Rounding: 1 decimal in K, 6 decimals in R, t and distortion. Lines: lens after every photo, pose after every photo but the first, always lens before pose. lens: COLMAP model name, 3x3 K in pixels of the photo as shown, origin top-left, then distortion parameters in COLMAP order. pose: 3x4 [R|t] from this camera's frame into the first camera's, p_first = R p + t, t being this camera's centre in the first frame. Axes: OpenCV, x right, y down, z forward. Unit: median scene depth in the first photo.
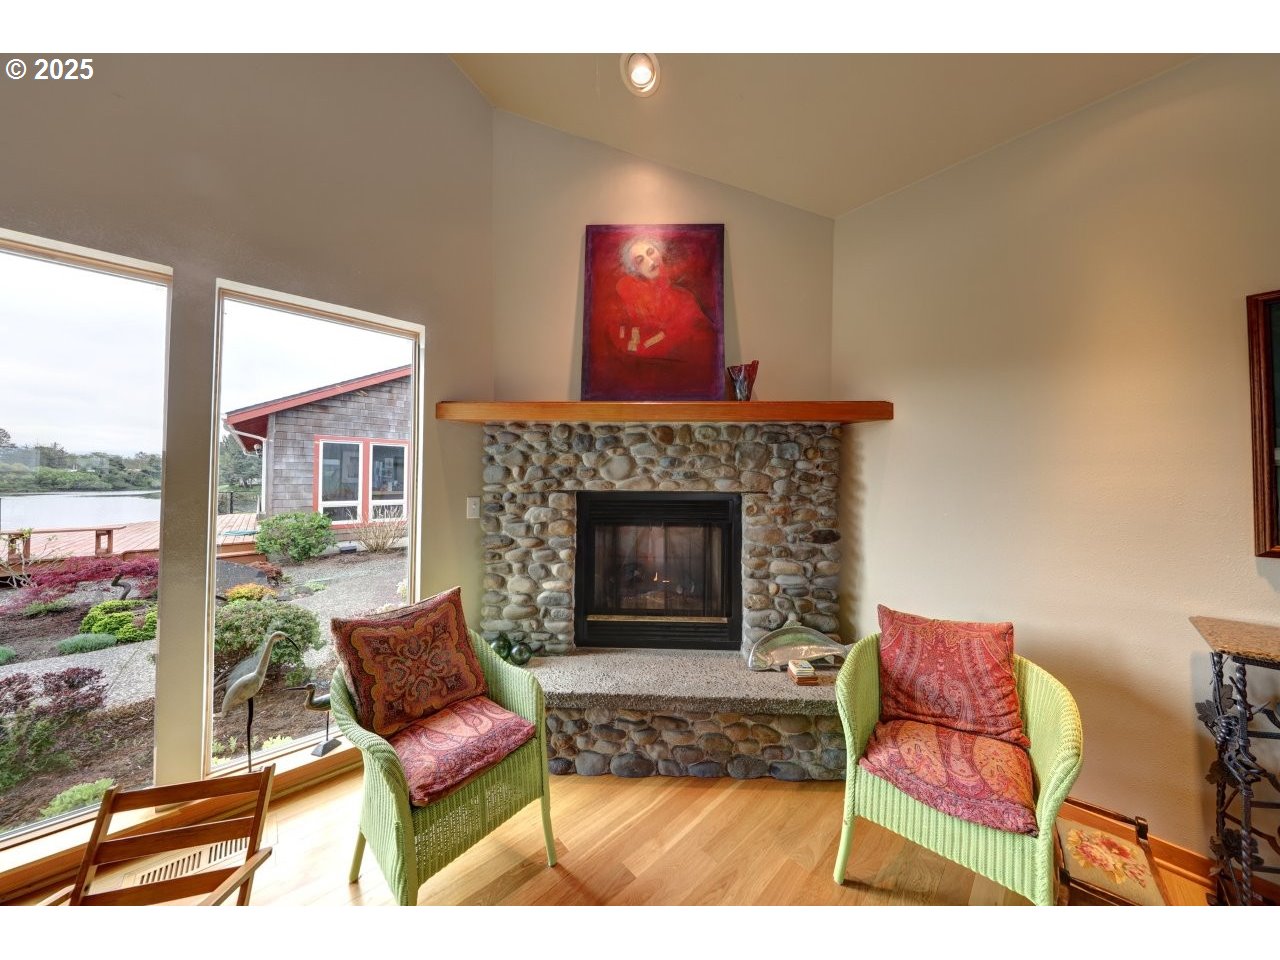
lens RADIAL K [[403.2, 0, 635.0], [0, 403.2, 475.0], [0, 0, 1]] dist [-0.005920, -0.000377]
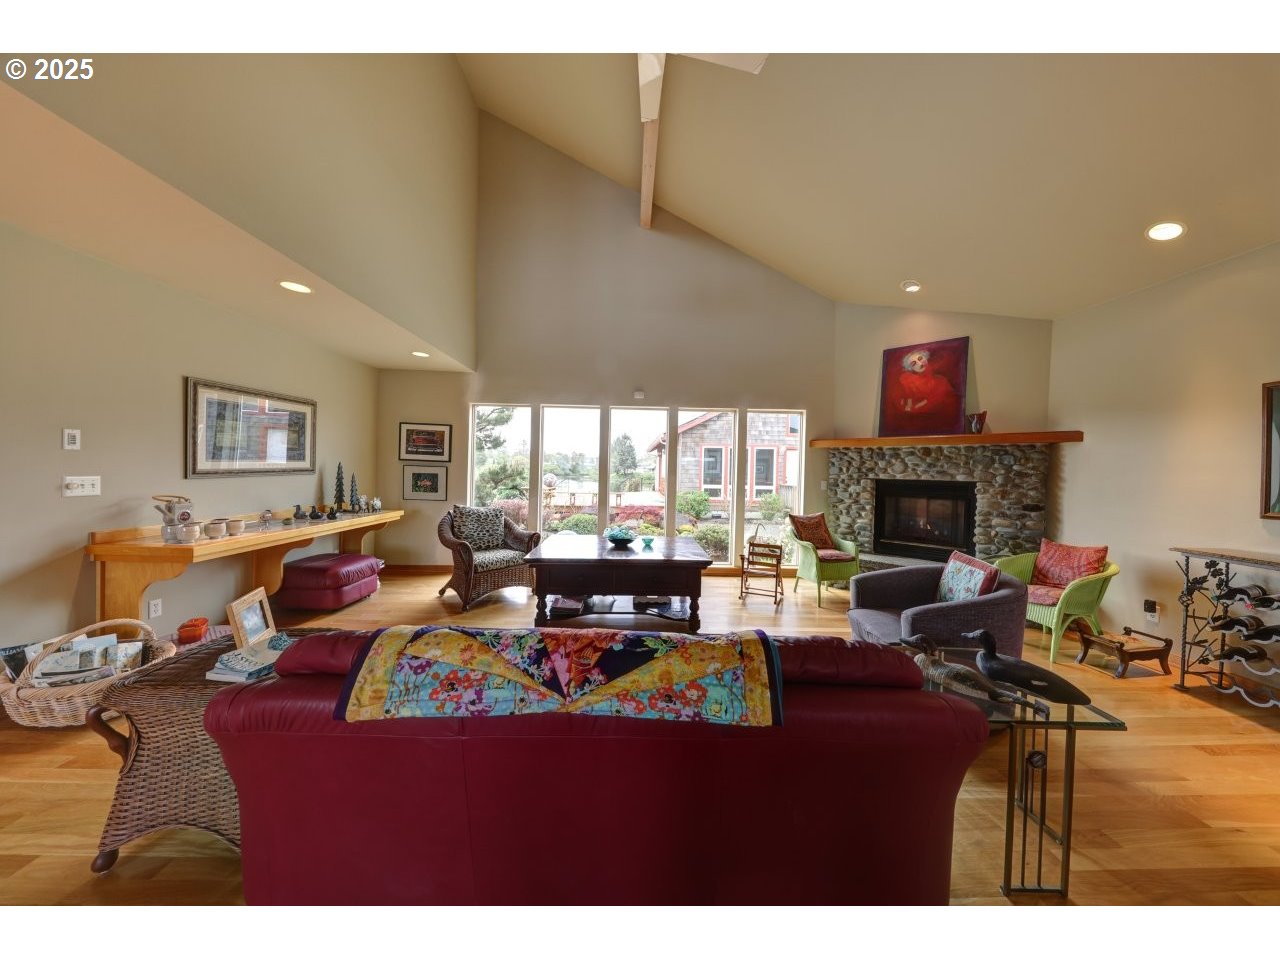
lens RADIAL K [[403.2, 0, 638.0], [0, 403.2, 474.2], [0, 0, 1]] dist [-0.005920, -0.000377]
pose [[0.752516, 0.017370, -0.658345, 0.316853], [-0.006555, 0.999800, 0.018887, -0.016965], [0.658542, -0.009898, 0.752479, -1.459849]]
